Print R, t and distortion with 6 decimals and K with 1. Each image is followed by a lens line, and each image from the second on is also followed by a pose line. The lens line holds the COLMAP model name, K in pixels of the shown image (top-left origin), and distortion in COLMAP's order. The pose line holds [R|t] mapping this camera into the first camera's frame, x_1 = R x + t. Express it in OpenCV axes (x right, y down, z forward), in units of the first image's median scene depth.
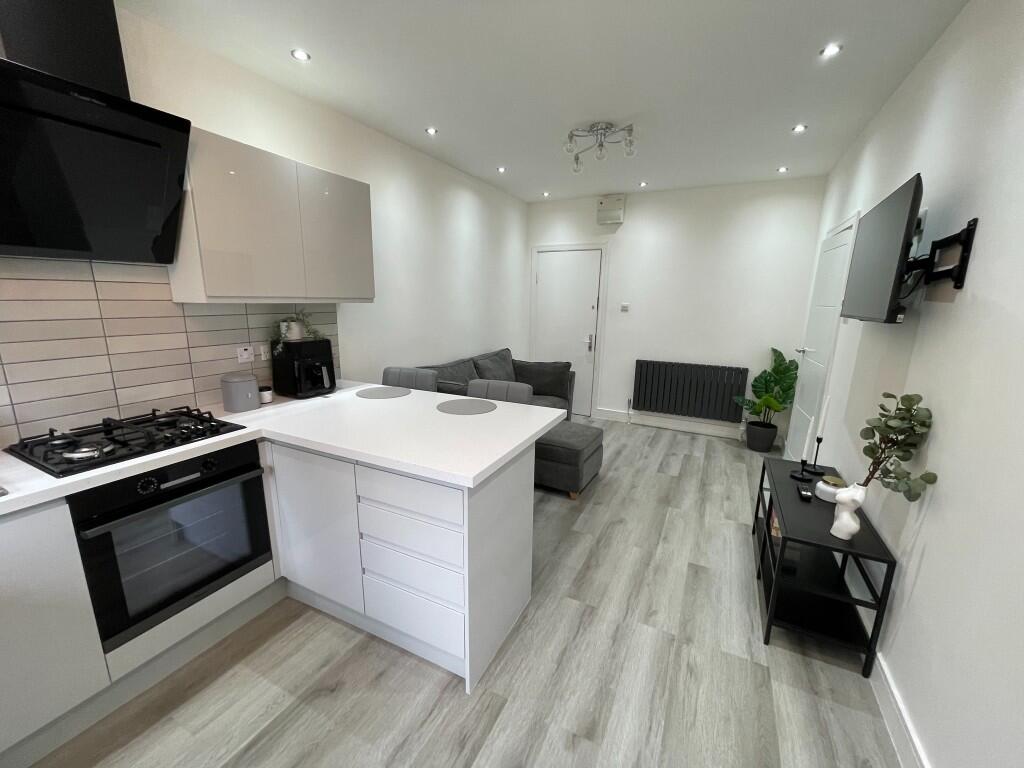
lens RADIAL K [[413.7, 0, 510.6], [0, 413.7, 386.4], [0, 0, 1]] dist [-0.001770, -0.000117]
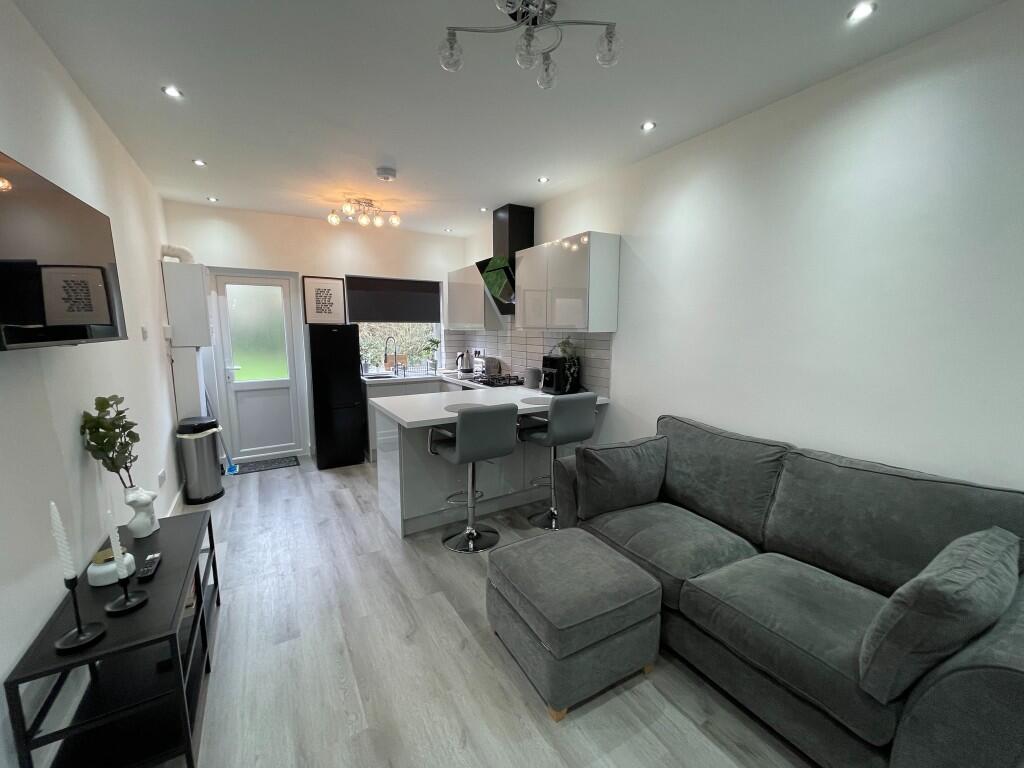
lens RADIAL K [[413.7, 0, 510.6], [0, 413.7, 386.4], [0, 0, 1]] dist [-0.001770, -0.000117]
pose [[-0.529086, 0.104554, -0.842103, 1.170232], [-0.188240, 0.953194, 0.236616, -0.449884], [0.827426, 0.283707, -0.484640, 2.208068]]
